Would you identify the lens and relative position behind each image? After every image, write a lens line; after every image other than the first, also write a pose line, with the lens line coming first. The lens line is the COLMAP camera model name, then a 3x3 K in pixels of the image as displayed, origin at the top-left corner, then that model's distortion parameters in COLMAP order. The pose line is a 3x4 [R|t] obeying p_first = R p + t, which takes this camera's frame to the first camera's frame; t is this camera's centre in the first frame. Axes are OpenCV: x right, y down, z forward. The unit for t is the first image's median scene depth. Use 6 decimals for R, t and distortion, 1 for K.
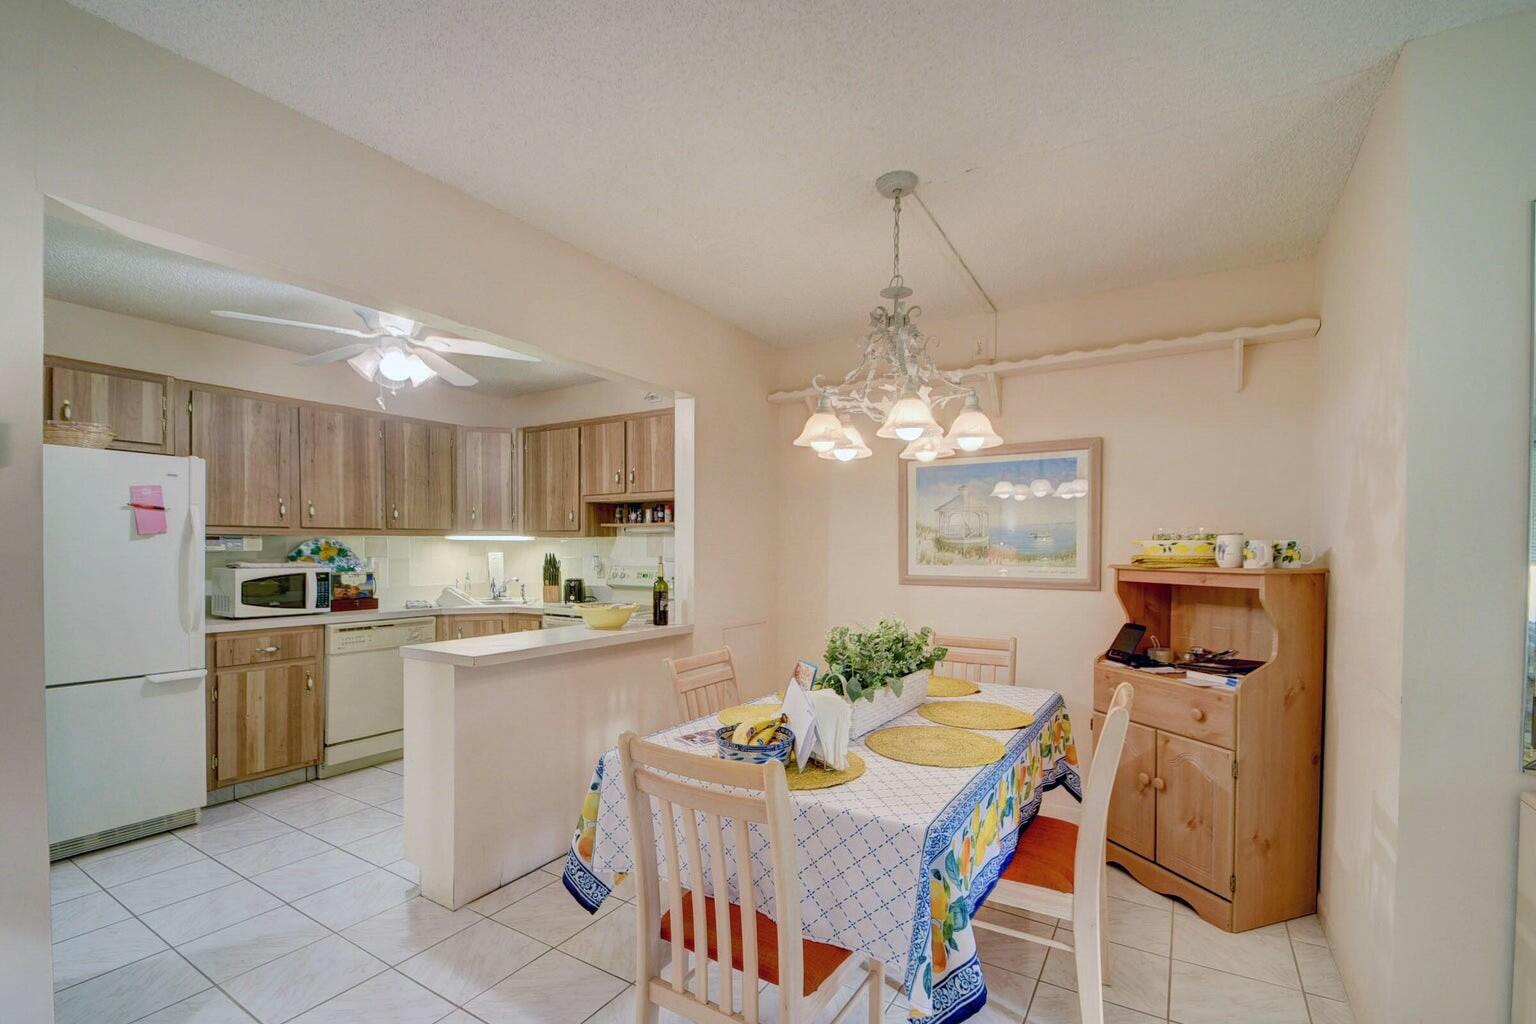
lens RADIAL K [[682.1, 0, 759.2], [0, 682.1, 557.1], [0, 0, 1]] dist [0.000599, -0.000329]
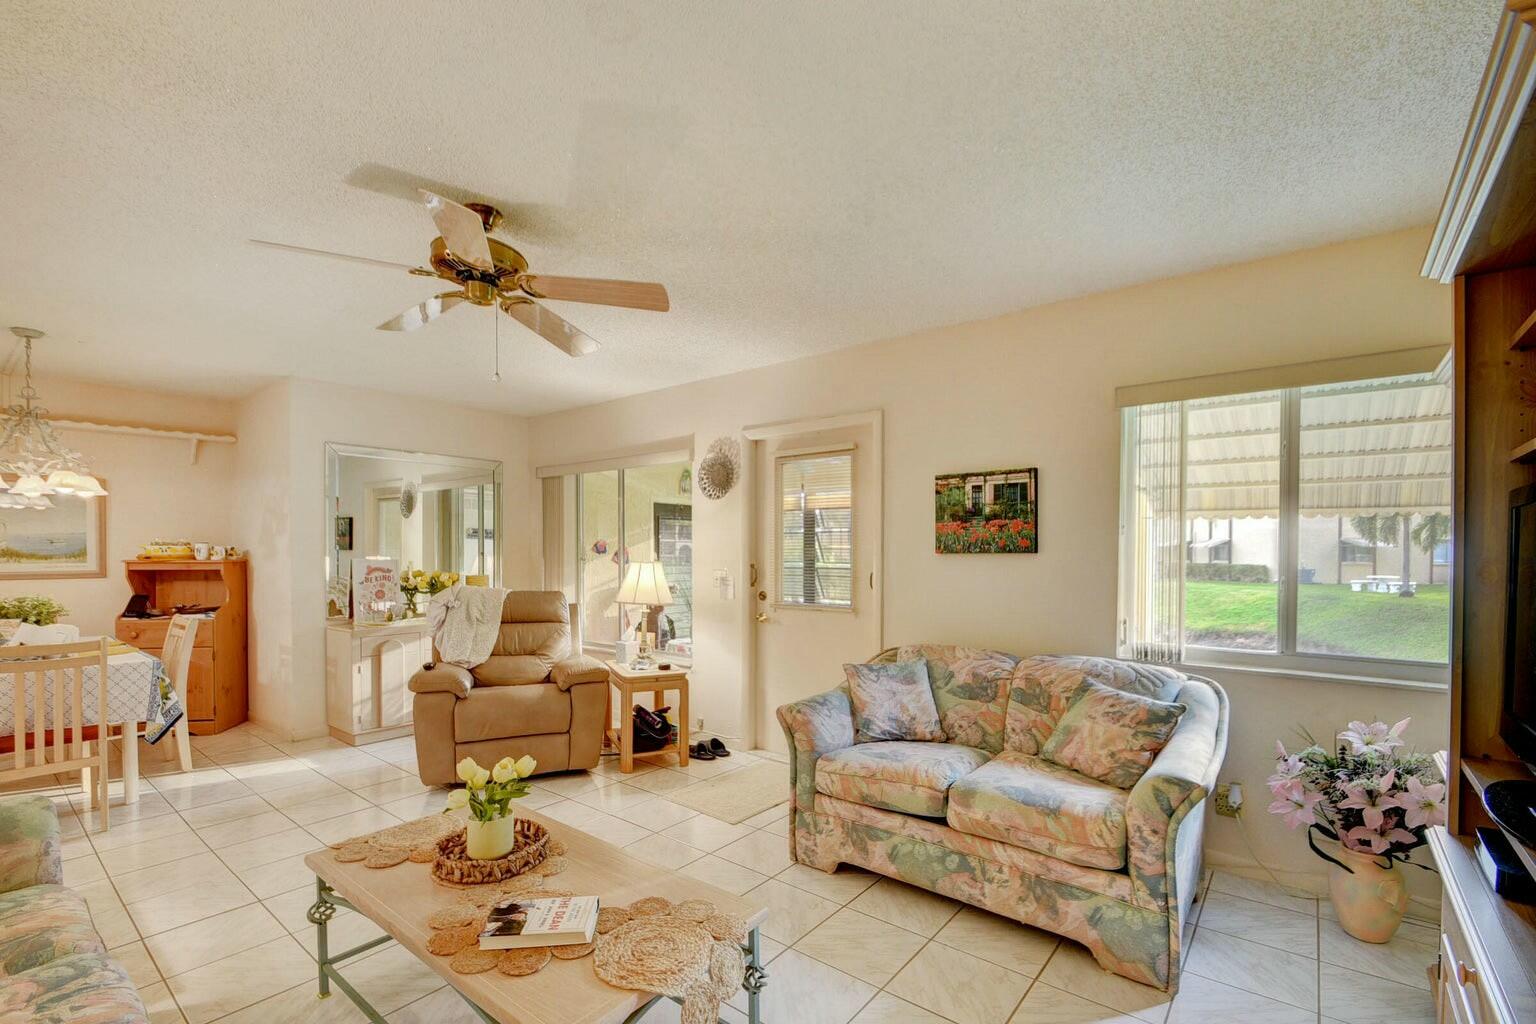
lens RADIAL K [[682.1, 0, 759.2], [0, 682.1, 557.1], [0, 0, 1]] dist [0.000599, -0.000329]
pose [[0.117583, -0.010173, 0.993011, -1.064425], [0.015864, 0.999839, 0.008365, 0.015817], [-0.992936, 0.014769, 0.117726, -0.821007]]
